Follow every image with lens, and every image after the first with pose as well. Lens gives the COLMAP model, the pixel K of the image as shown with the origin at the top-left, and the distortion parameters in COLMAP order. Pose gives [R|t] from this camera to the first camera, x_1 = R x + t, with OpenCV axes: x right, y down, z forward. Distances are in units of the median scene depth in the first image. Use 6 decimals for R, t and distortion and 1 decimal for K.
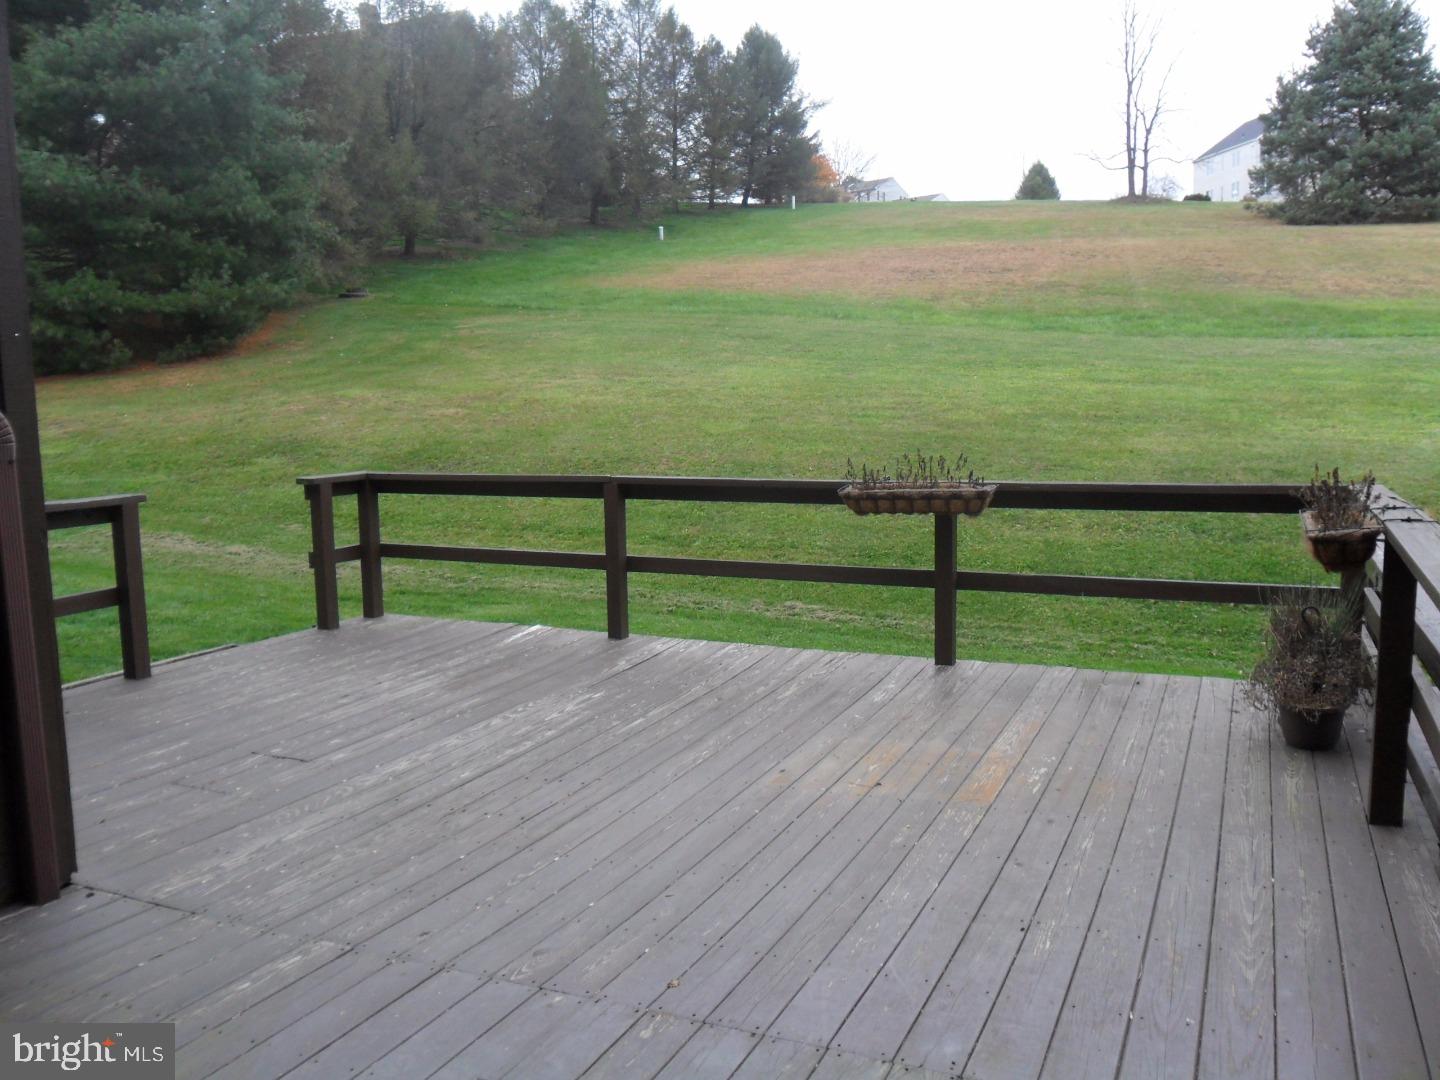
lens RADIAL K [[1135.8, 0, 720.0], [0, 1135.8, 540.0], [0, 0, 1]] dist [-0.005875, -0.006013]
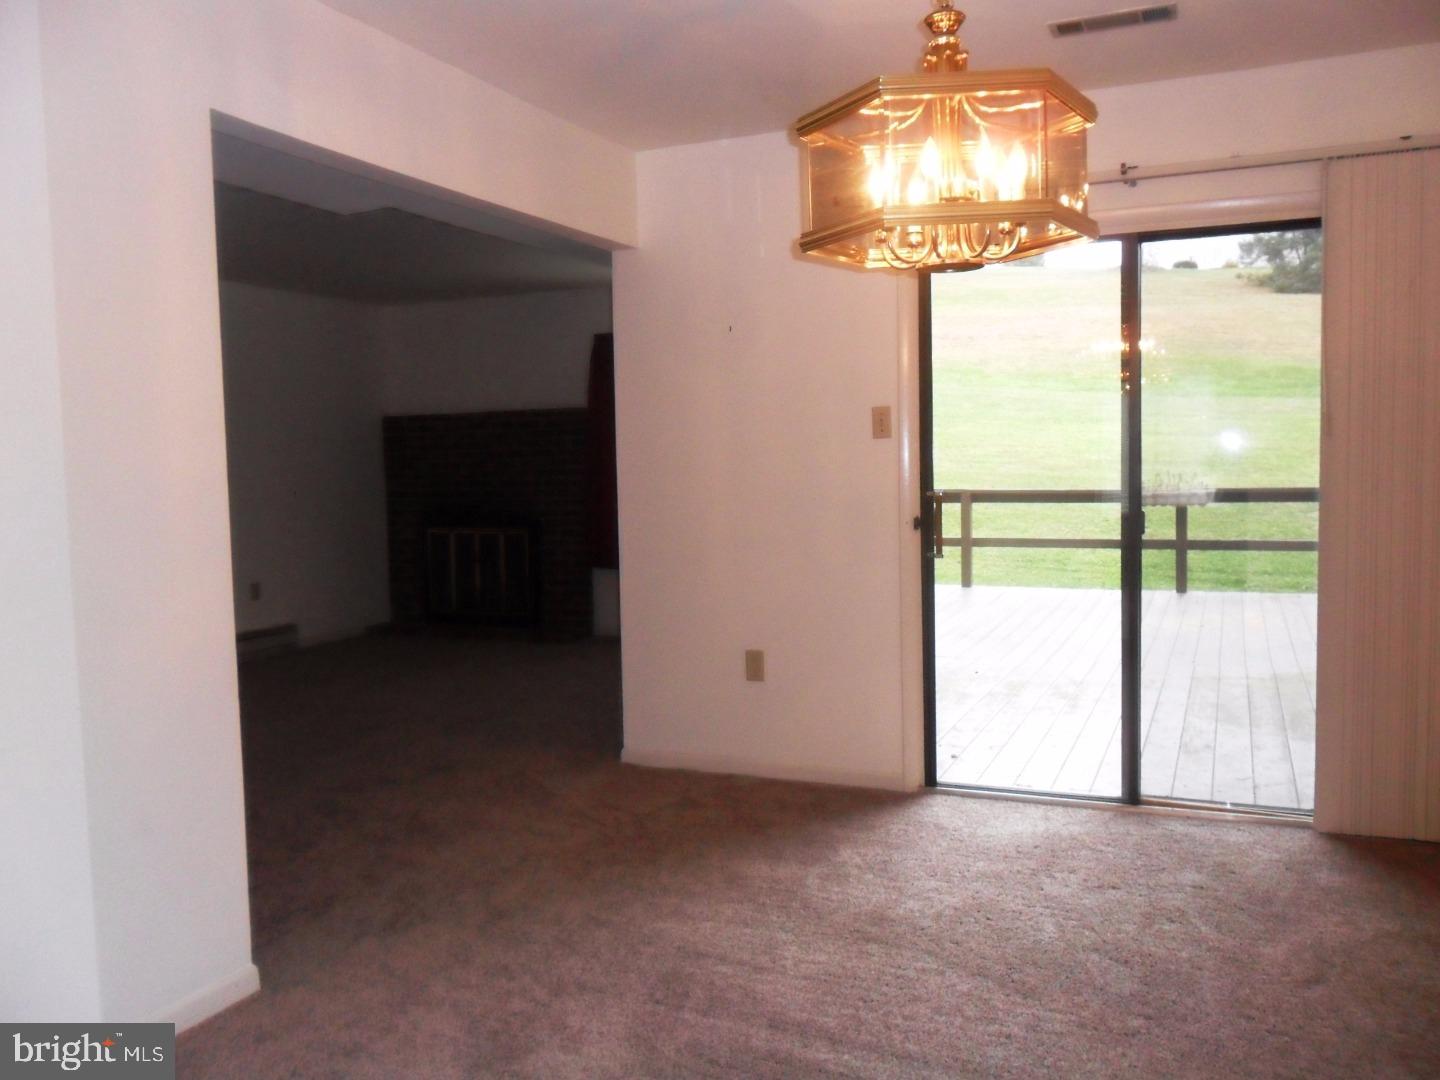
lens RADIAL K [[1173.2, 0, 720.0], [0, 1173.2, 540.0], [0, 0, 1]] dist [0.002436, 0.002651]
pose [[0.999412, -0.006629, 0.033641, -0.130957], [0.008359, 0.998636, -0.051533, 0.026293], [-0.033254, 0.051784, 0.998105, -0.178734]]
